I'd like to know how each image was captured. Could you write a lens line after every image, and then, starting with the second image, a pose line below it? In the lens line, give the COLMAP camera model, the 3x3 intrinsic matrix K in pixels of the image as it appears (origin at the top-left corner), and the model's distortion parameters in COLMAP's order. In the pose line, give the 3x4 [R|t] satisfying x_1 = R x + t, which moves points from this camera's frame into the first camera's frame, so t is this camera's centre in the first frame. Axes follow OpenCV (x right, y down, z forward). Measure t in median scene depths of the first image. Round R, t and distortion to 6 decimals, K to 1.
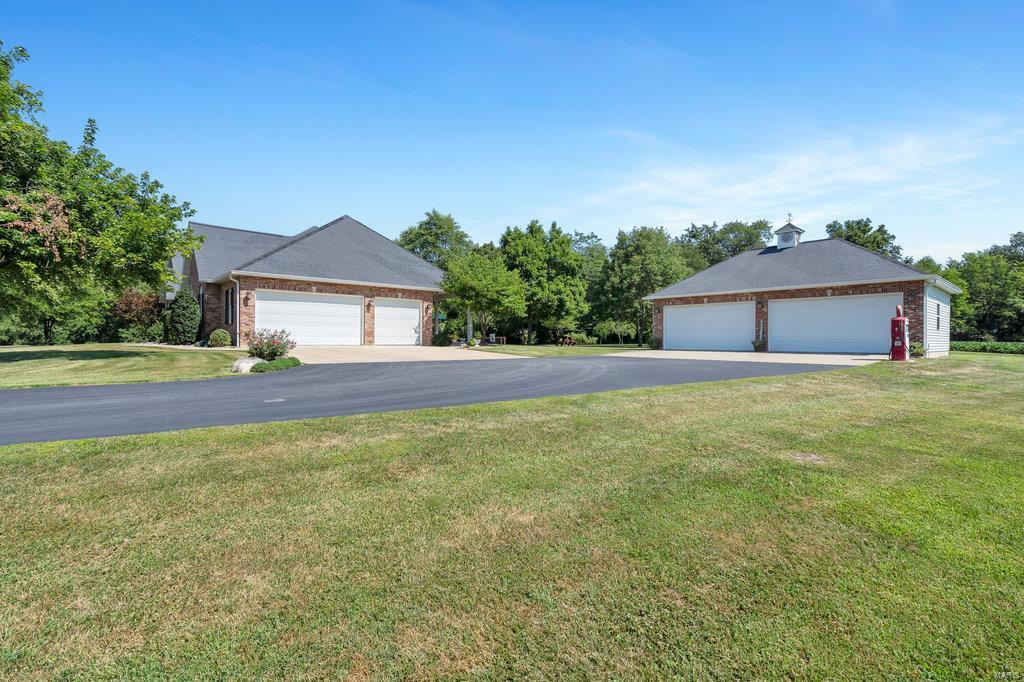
lens RADIAL K [[473.0, 0, 507.7], [0, 473.0, 342.2], [0, 0, 1]] dist [0.017950, 0.000712]
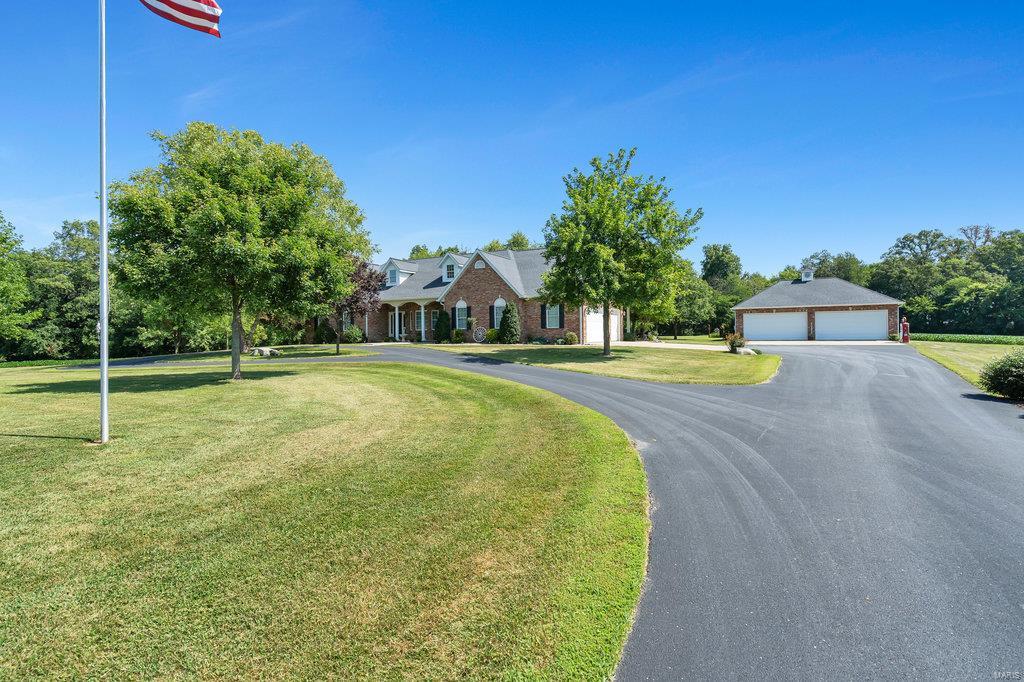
lens RADIAL K [[473.0, 0, 520.7], [0, 473.0, 337.9], [0, 0, 1]] dist [0.017950, 0.000712]
pose [[0.925266, -0.022202, 0.378667, -1.094103], [0.019708, 0.999751, 0.010463, -0.028537], [-0.378805, -0.002219, 0.925474, -0.230737]]
